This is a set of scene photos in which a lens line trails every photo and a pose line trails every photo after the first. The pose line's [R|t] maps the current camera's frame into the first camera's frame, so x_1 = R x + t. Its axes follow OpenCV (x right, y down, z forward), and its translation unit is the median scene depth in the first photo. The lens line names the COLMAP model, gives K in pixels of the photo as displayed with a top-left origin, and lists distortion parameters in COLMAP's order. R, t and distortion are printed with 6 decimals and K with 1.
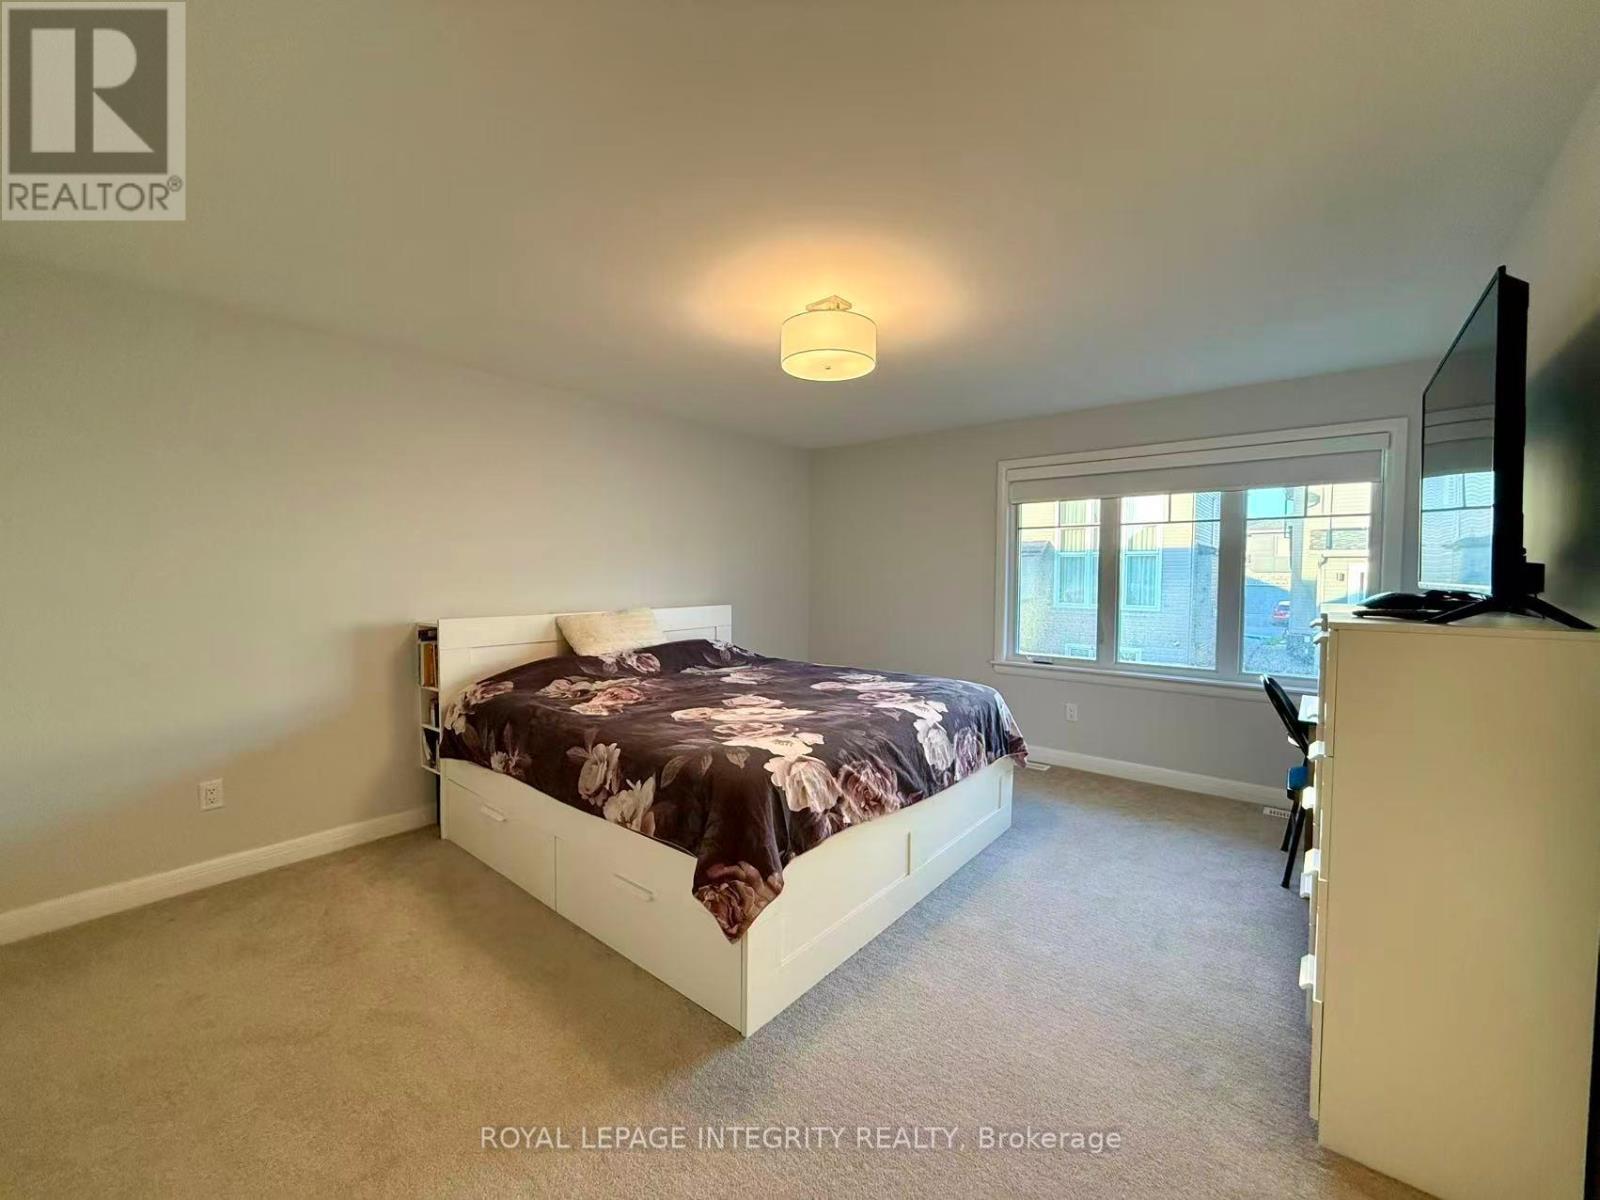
lens RADIAL K [[638.5, 0, 793.7], [0, 638.5, 595.6], [0, 0, 1]] dist [-0.003618, -0.000269]
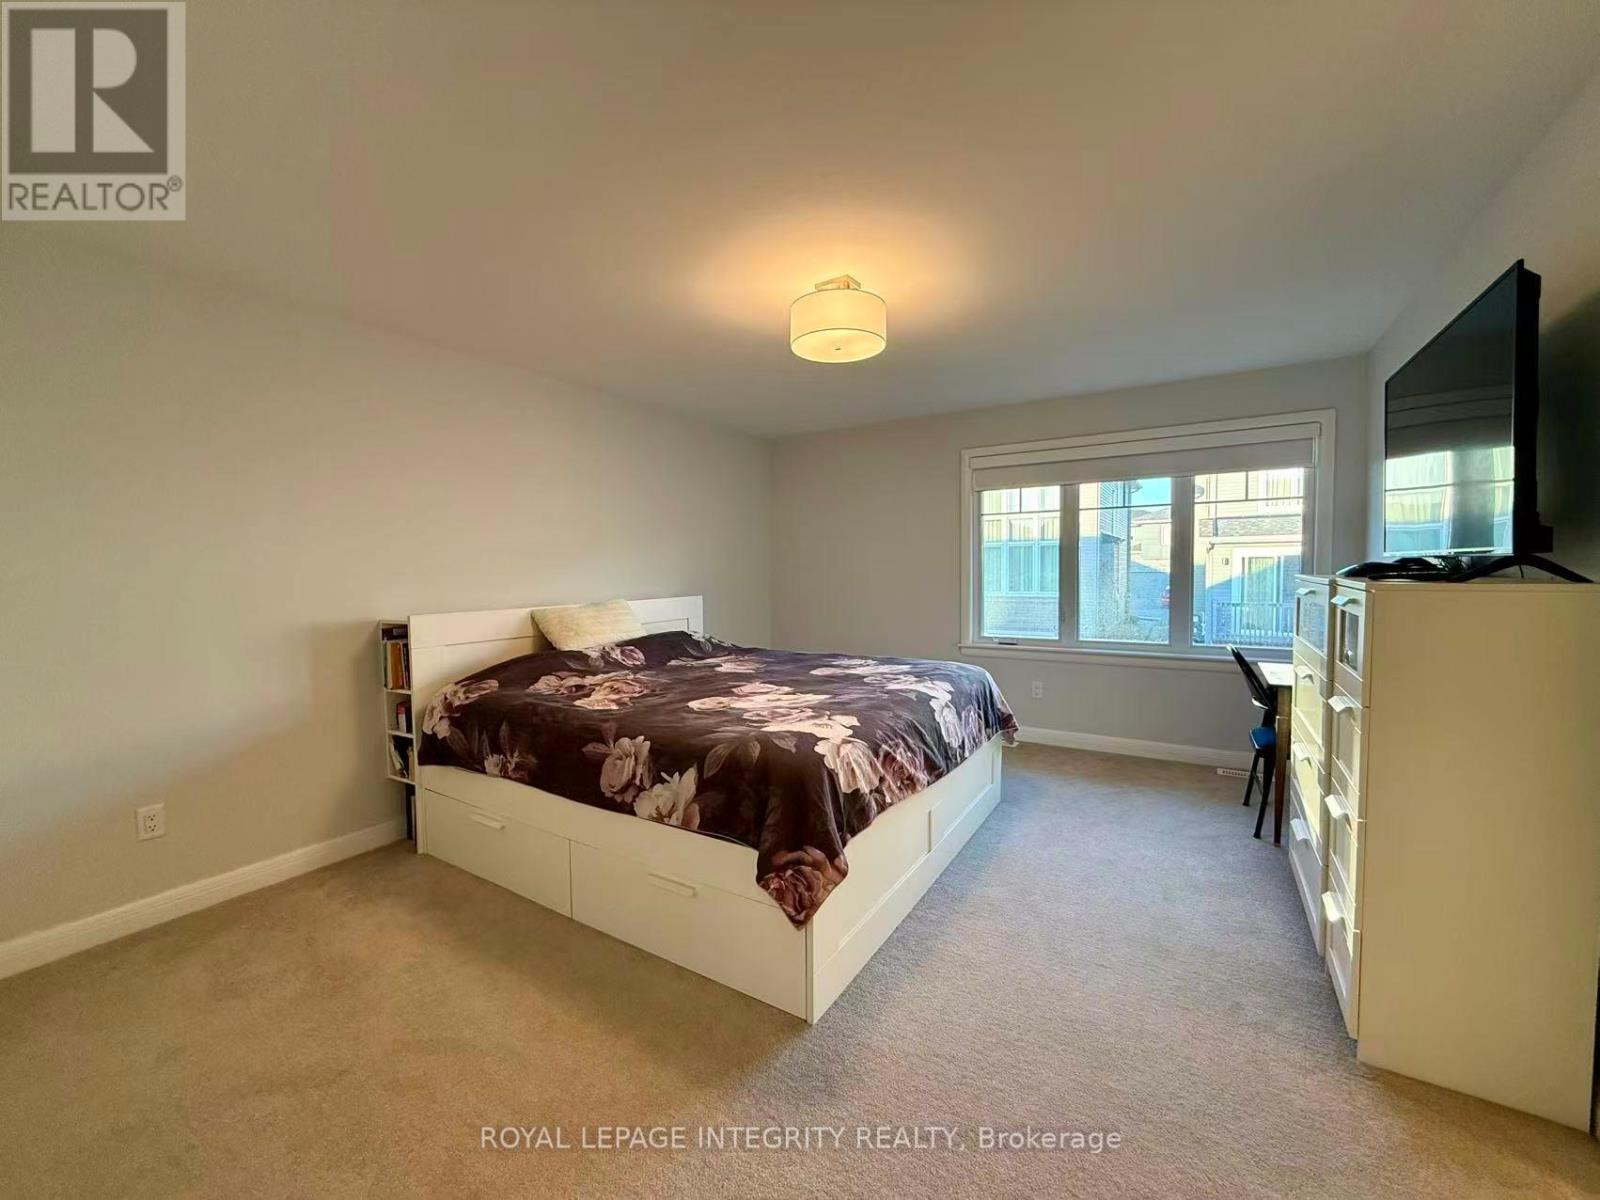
lens RADIAL K [[638.5, 0, 796.7], [0, 638.5, 595.7], [0, 0, 1]] dist [-0.003618, -0.000269]
pose [[0.991503, -0.024120, 0.127830, -0.144445], [0.023035, 0.999685, 0.009963, 0.015283], [-0.128030, -0.006933, 0.991746, 0.023019]]
